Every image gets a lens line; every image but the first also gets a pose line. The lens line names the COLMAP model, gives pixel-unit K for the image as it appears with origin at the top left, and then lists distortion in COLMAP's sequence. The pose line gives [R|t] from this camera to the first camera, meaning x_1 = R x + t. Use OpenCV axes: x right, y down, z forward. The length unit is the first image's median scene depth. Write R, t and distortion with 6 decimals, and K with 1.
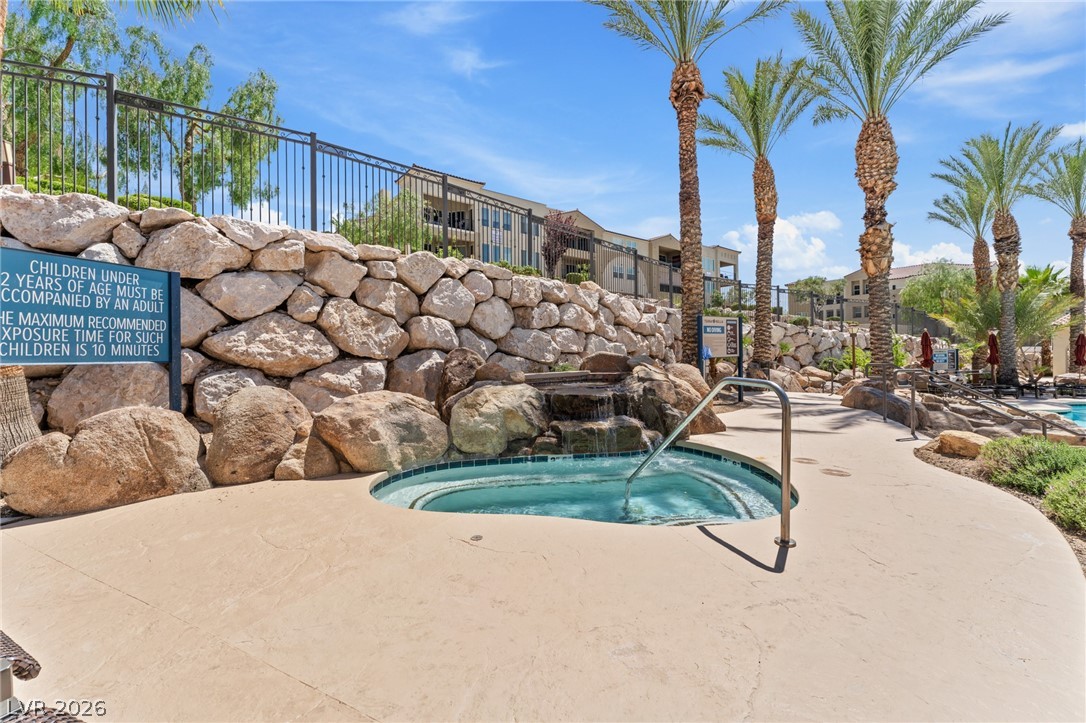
lens RADIAL K [[441.9, 0, 541.3], [0, 441.9, 359.3], [0, 0, 1]] dist [-0.002410, -0.000228]
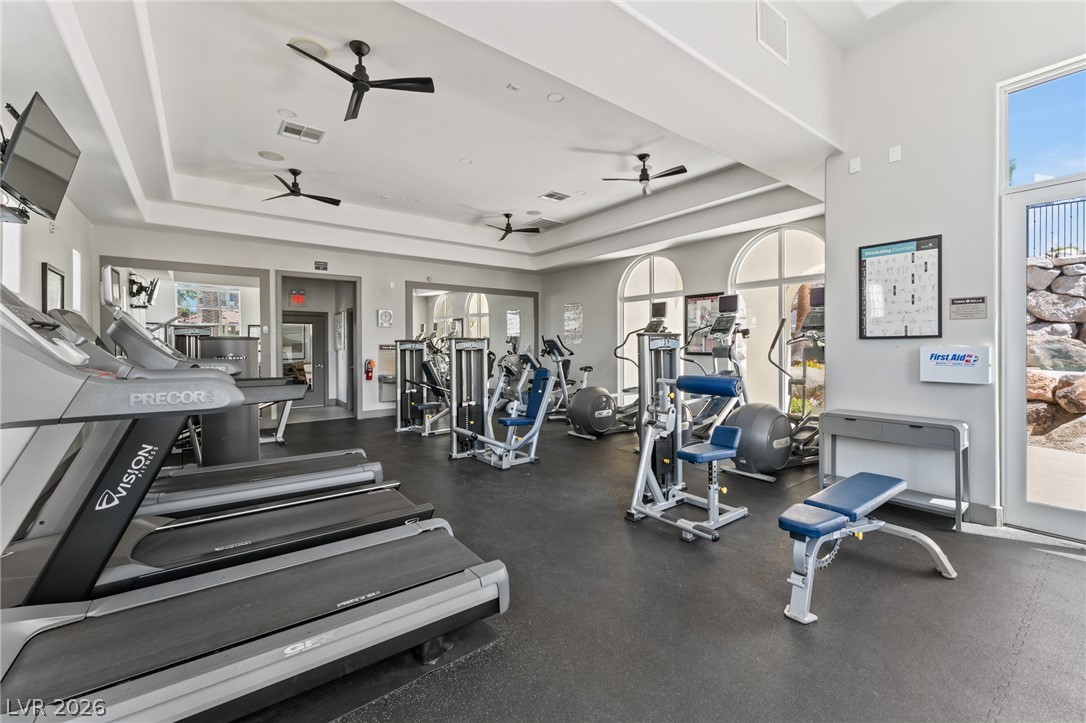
lens RADIAL K [[441.9, 0, 542.7], [0, 441.9, 351.9], [0, 0, 1]] dist [-0.002410, -0.000228]
pose [[0.136844, 0.018758, -0.990415, 1.059262], [-0.001727, 0.999824, 0.018697, 0.086399], [0.990591, -0.000848, 0.136852, -1.275832]]
